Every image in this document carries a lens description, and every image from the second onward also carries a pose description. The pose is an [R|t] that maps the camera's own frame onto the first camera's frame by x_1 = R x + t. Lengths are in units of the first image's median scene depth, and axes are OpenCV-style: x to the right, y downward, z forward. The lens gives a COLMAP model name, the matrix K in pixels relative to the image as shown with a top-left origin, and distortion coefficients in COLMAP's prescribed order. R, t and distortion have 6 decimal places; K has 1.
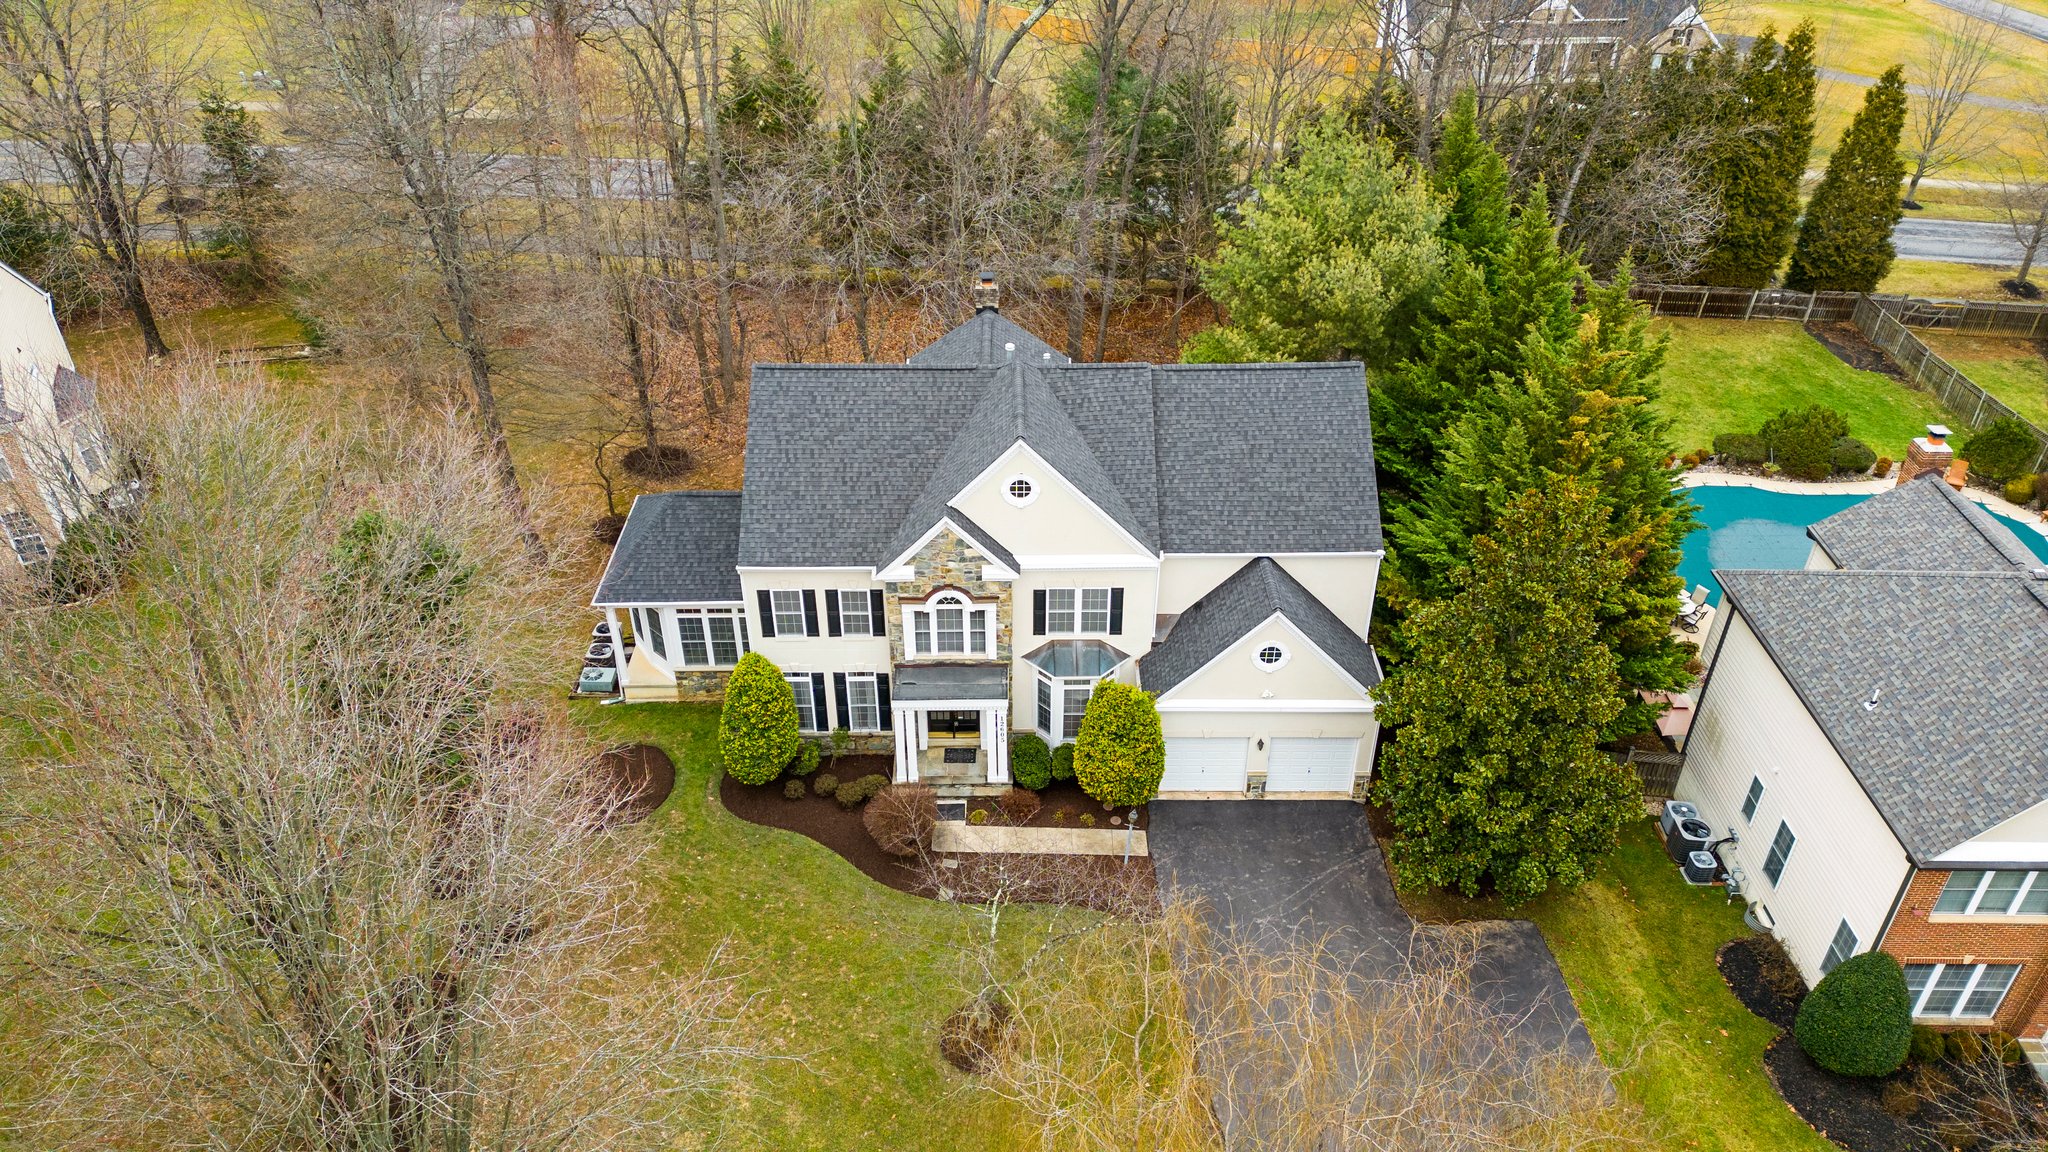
lens RADIAL K [[1430.5, 0, 1017.1], [0, 1430.5, 567.9], [0, 0, 1]] dist [0.061118, -0.053179]
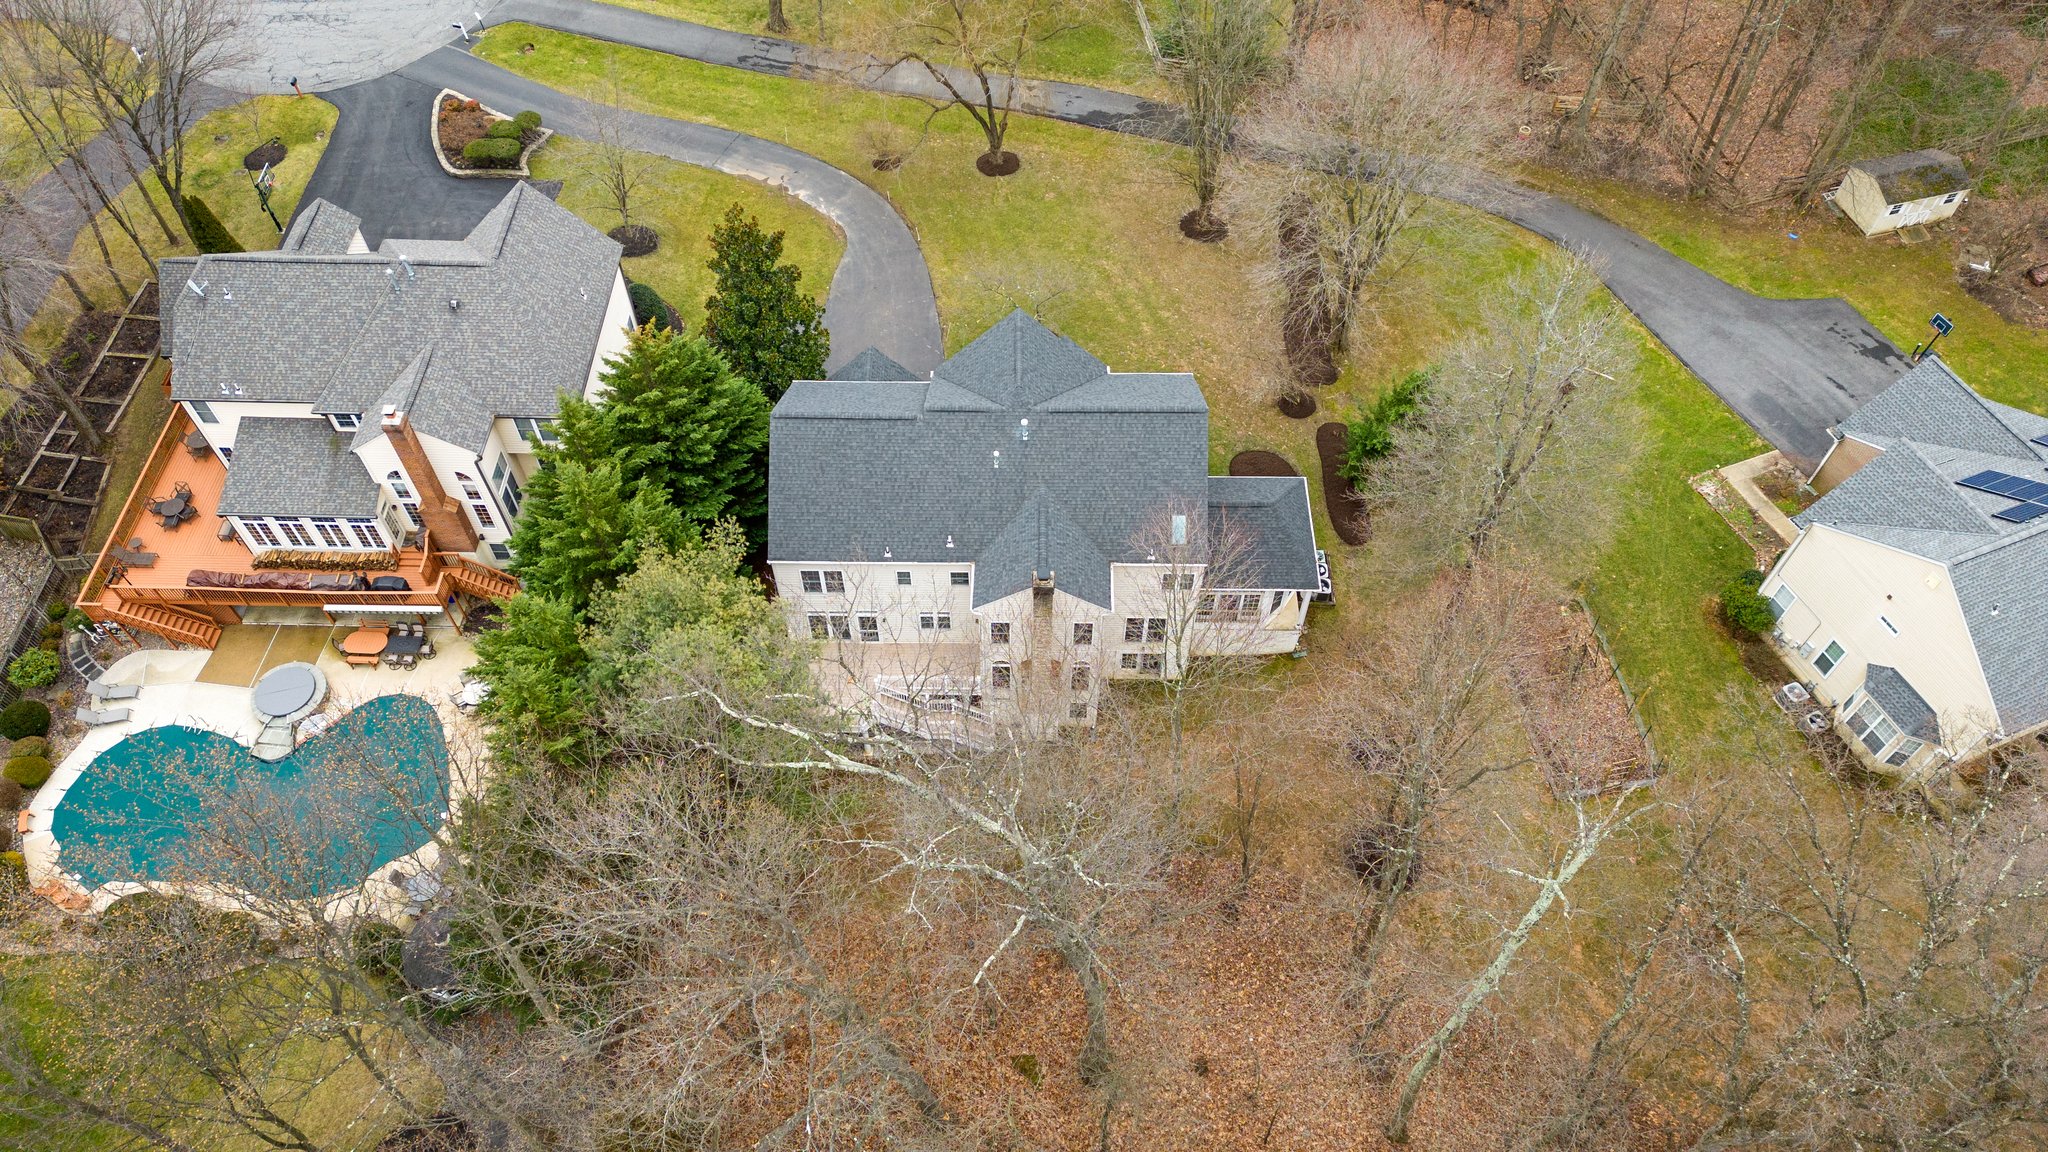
lens RADIAL K [[1430.5, 0, 1017.9], [0, 1430.5, 568.9], [0, 0, 1]] dist [0.061118, -0.053179]
pose [[-0.999905, -0.009010, 0.010465, -0.014482], [0.010104, 0.039184, 0.999181, -1.559837], [-0.009413, 0.999191, -0.039089, 1.234679]]
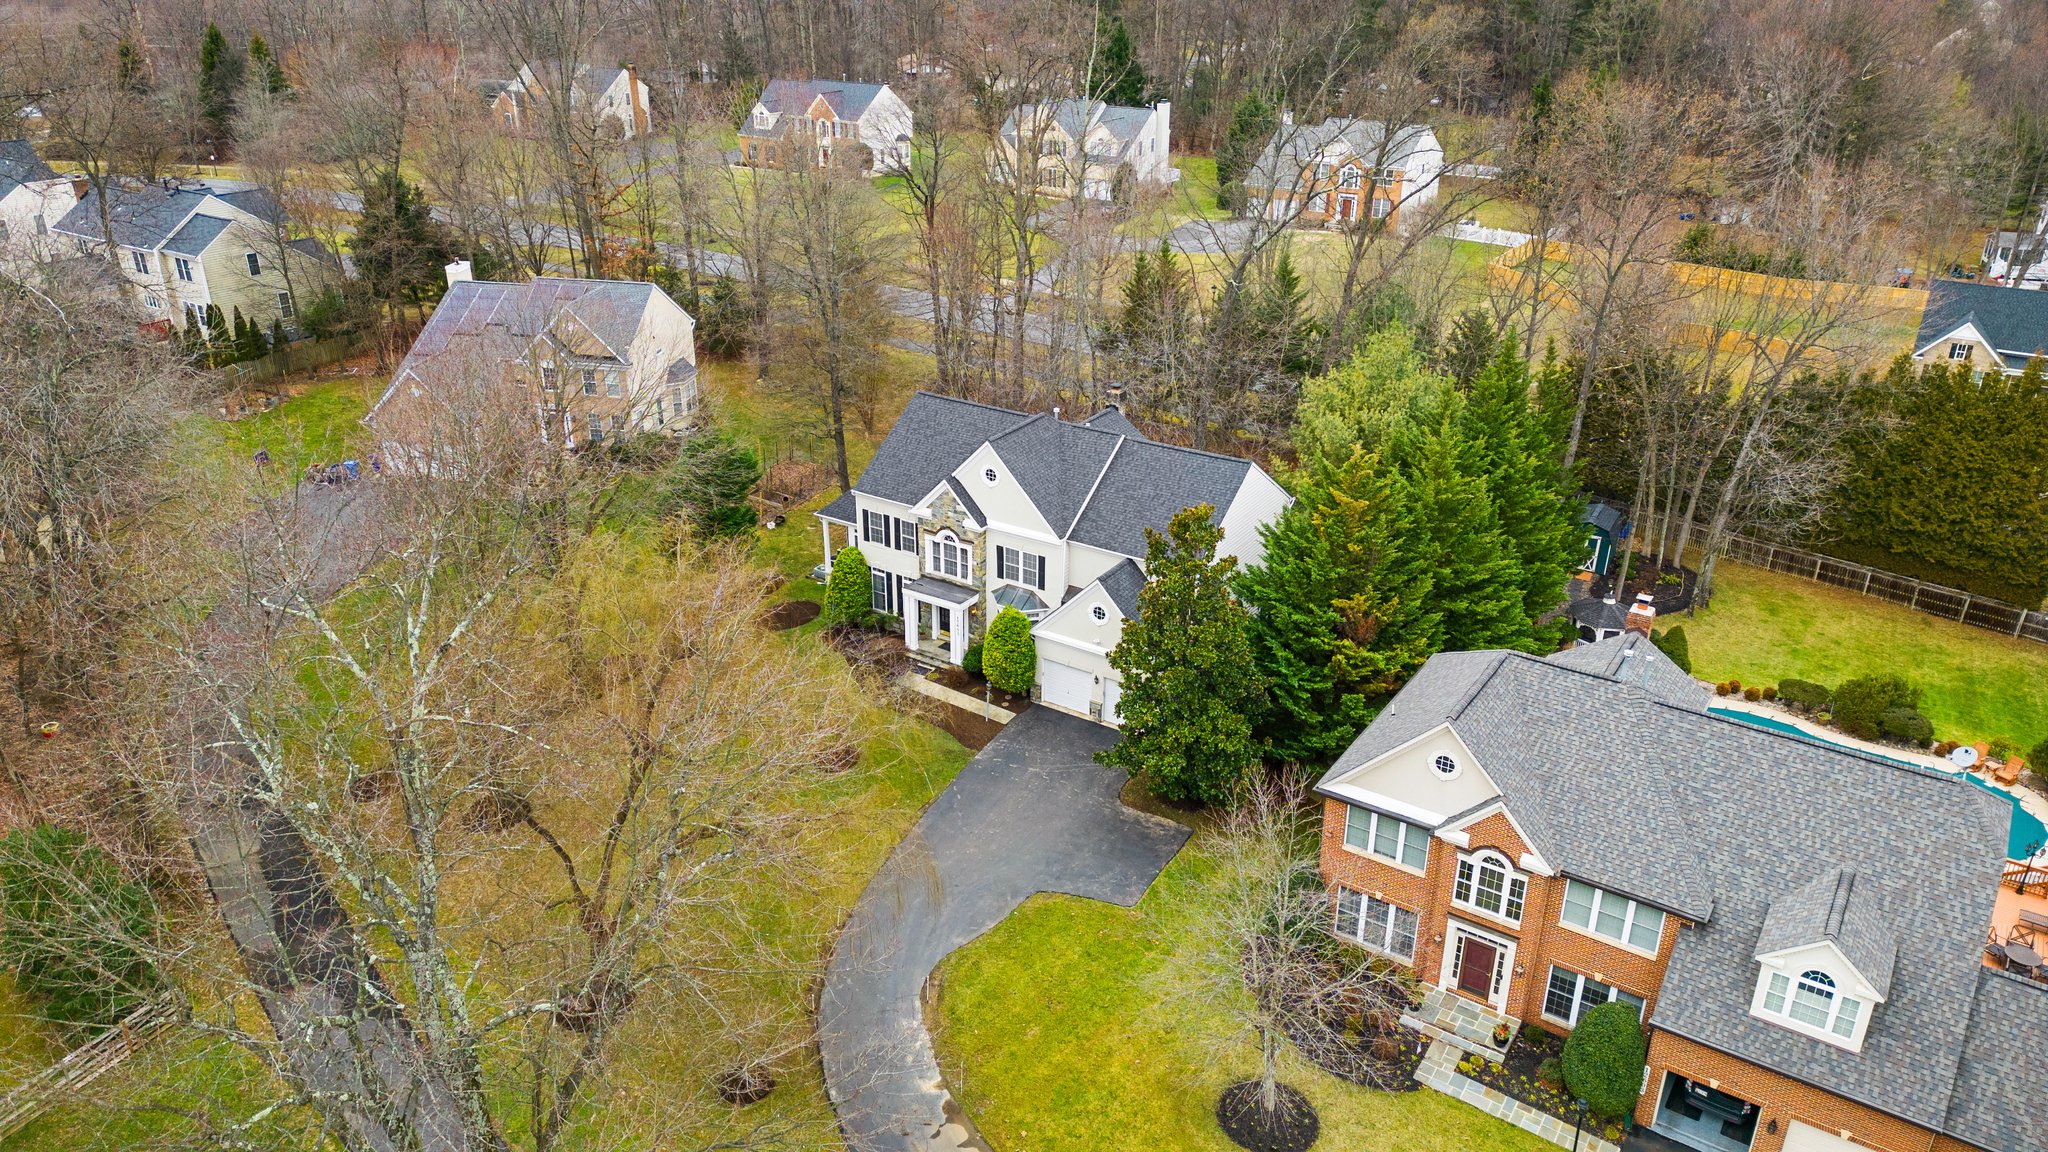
lens RADIAL K [[1430.5, 0, 1010.9], [0, 1430.5, 568.7], [0, 0, 1]] dist [0.061118, -0.053179]
pose [[0.830690, 0.232071, -0.506061, 0.821715], [-0.315521, 0.945149, -0.084493, 0.166691], [0.458694, 0.229861, 0.858349, -0.355202]]
